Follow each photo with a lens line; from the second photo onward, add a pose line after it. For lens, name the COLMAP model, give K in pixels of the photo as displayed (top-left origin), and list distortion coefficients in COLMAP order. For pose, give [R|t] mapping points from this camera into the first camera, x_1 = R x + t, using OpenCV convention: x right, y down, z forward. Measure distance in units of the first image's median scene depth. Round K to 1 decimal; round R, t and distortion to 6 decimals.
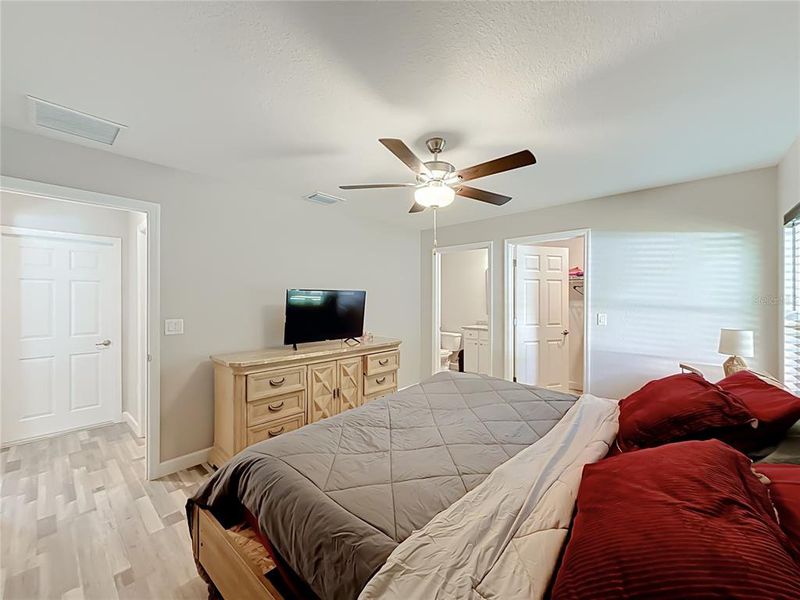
lens RADIAL K [[324.8, 0, 399.1], [0, 324.8, 304.5], [0, 0, 1]] dist [-0.000046, -0.000039]
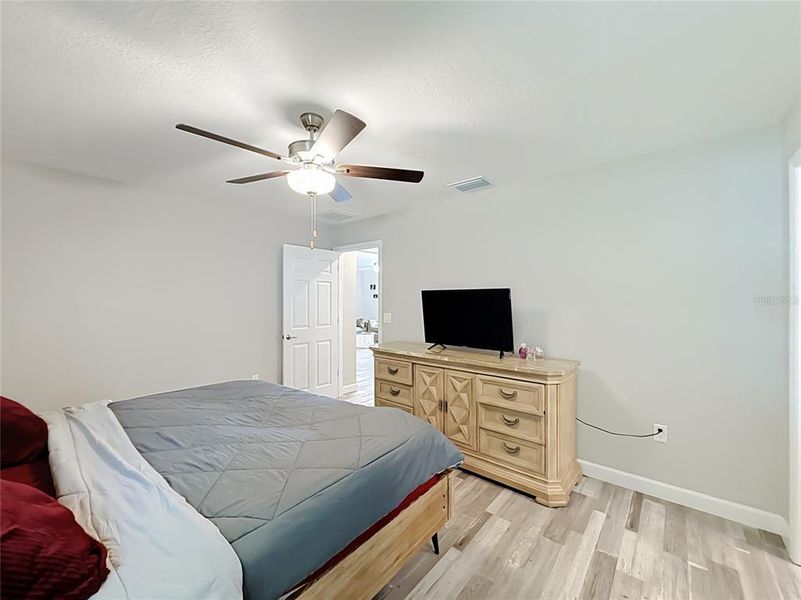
lens RADIAL K [[325.2, 0, 399.6], [0, 325.2, 304.5], [0, 0, 1]] dist [-0.000046, -0.000039]
pose [[0.034062, 0.006583, -0.999398, 0.672612], [-0.028359, 0.999582, 0.005617, -0.004036], [0.999017, 0.028151, 0.034235, 0.825661]]
